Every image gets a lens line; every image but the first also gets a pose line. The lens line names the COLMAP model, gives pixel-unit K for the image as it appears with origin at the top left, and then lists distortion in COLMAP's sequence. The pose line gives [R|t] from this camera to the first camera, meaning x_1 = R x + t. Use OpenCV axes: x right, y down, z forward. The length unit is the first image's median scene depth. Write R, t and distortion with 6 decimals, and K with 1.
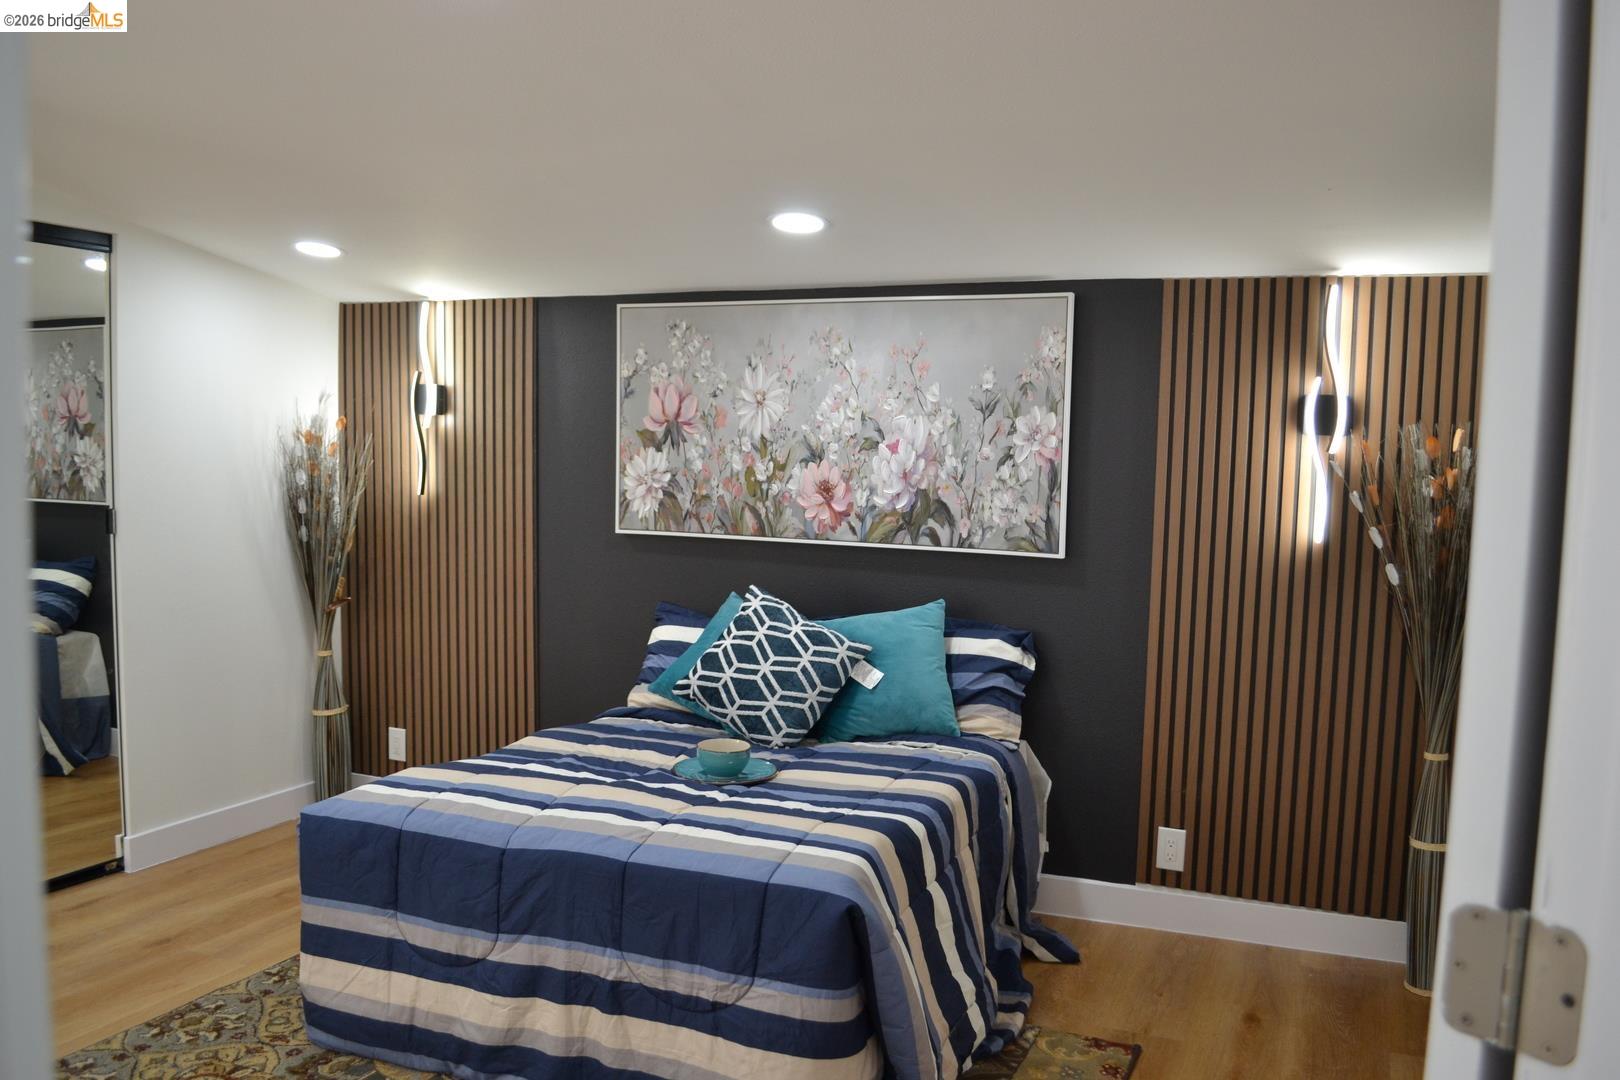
lens RADIAL K [[1297.6, 0, 806.4], [0, 1297.6, 547.3], [0, 0, 1]] dist [-0.076528, 0.017360]
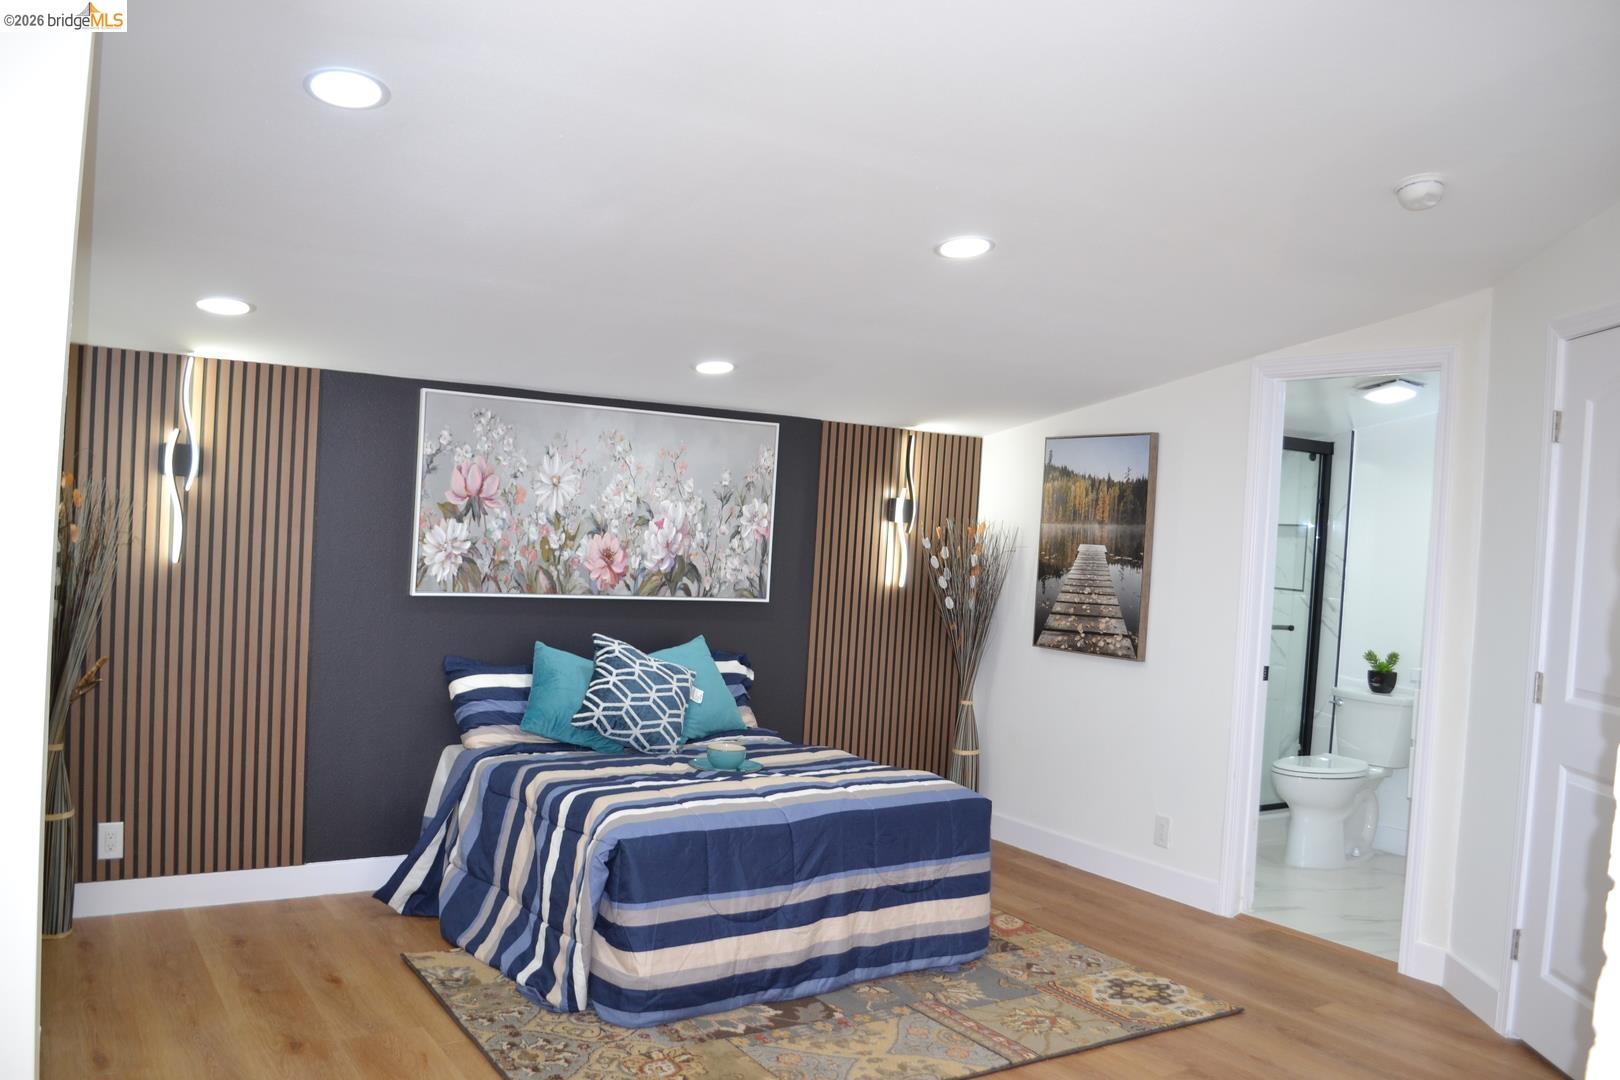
lens RADIAL K [[1297.6, 0, 801.6], [0, 1297.6, 541.8], [0, 0, 1]] dist [-0.076528, 0.017360]
pose [[0.562669, -0.001611, 0.826680, -0.949541], [0.026858, 0.999506, -0.016333, -0.032961], [-0.826246, 0.031393, 0.562435, 0.128379]]
